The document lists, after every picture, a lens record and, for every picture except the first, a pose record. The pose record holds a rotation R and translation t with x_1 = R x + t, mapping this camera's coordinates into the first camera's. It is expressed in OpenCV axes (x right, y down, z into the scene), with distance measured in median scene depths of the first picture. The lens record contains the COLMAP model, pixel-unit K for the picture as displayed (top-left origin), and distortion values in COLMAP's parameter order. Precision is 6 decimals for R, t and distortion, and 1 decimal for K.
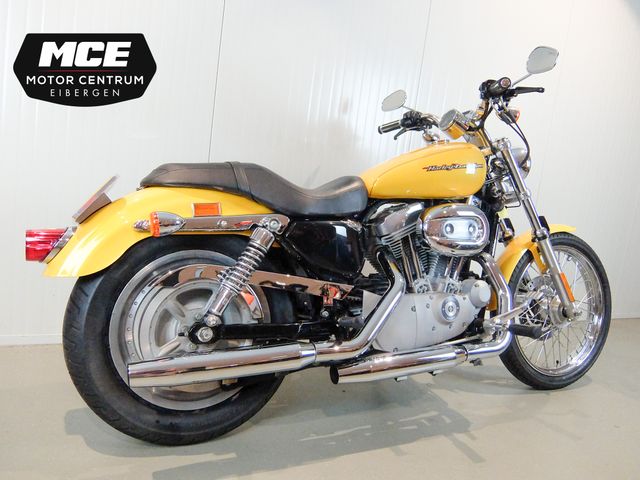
lens RADIAL K [[484.9, 0, 317.8], [0, 484.9, 242.0], [0, 0, 1]] dist [-0.021937, -0.011081]
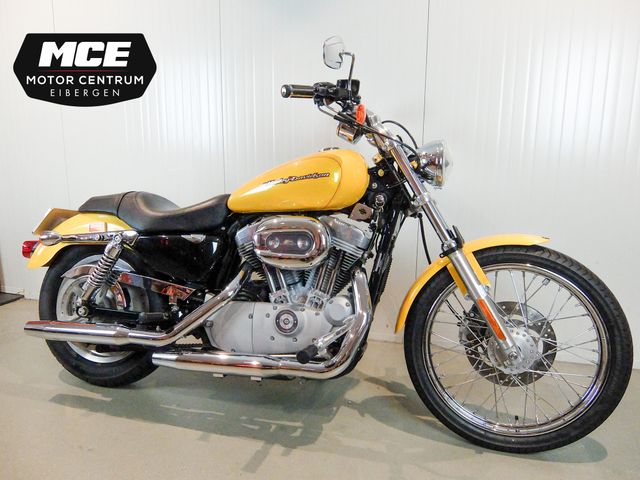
lens RADIAL K [[484.9, 0, 320.5], [0, 484.9, 240.2], [0, 0, 1]] dist [-0.021937, -0.011081]
pose [[0.729866, 0.014910, -0.683428, 1.010003], [-0.013405, 0.999882, 0.007498, -0.038210], [0.683459, 0.003688, 0.729980, 0.314495]]
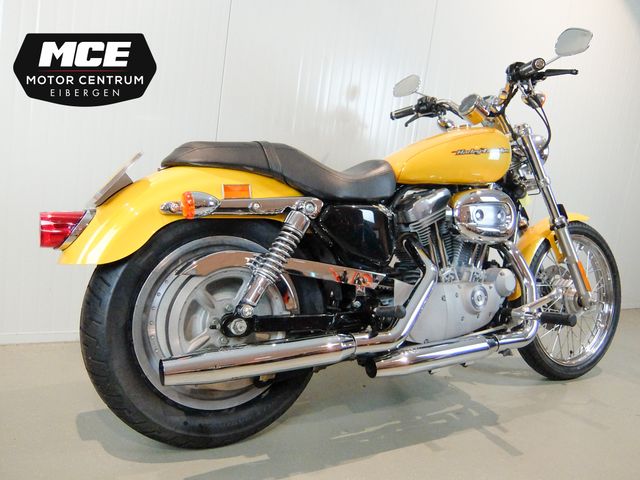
lens RADIAL K [[484.9, 0, 319.7], [0, 484.9, 241.2], [0, 0, 1]] dist [-0.021937, -0.011081]
pose [[0.998063, -0.004954, 0.062009, -0.103254], [0.004778, 0.999984, 0.002990, 0.020261], [-0.062023, -0.002687, 0.998071, 0.055409]]
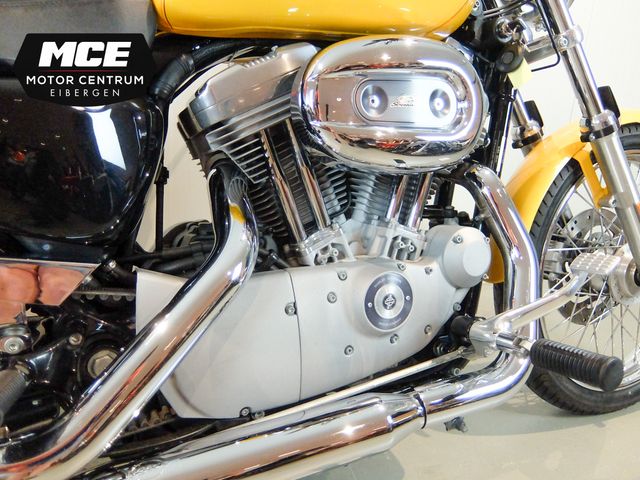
lens RADIAL K [[484.9, 0, 314.8], [0, 484.9, 233.7], [0, 0, 1]] dist [-0.021937, -0.011081]
pose [[0.998486, -0.032347, -0.044481, 0.230976], [0.037519, 0.991961, 0.120856, 0.027596], [0.040214, -0.122342, 0.991673, 0.591753]]
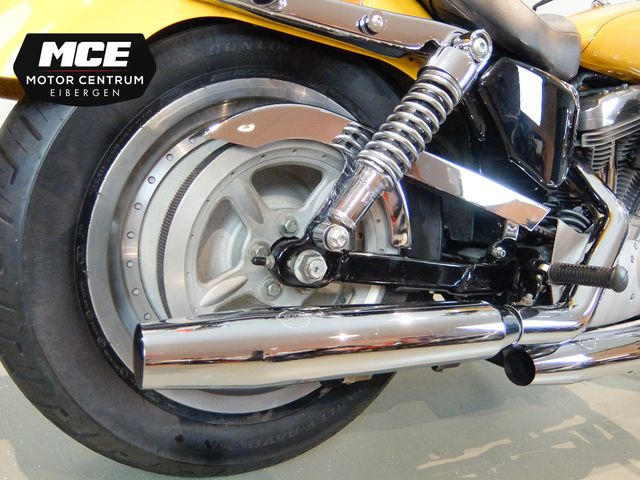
lens RADIAL K [[484.9, 0, 323.7], [0, 484.9, 238.9], [0, 0, 1]] dist [-0.021937, -0.011081]
pose [[0.989837, 0.120975, 0.074756, -0.196050], [-0.129256, 0.984538, 0.118226, 0.085508], [-0.059297, -0.126687, 0.990169, 0.431036]]
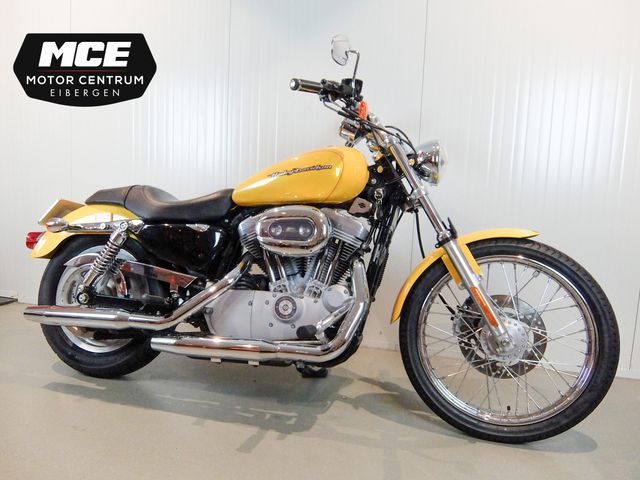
lens RADIAL K [[484.9, 0, 319.4], [0, 484.9, 239.5], [0, 0, 1]] dist [-0.021937, -0.011081]
pose [[0.744356, -0.022498, -0.667404, 1.019320], [-0.044378, 0.995556, -0.083055, 0.076965], [0.666307, 0.091440, 0.740050, 0.271840]]
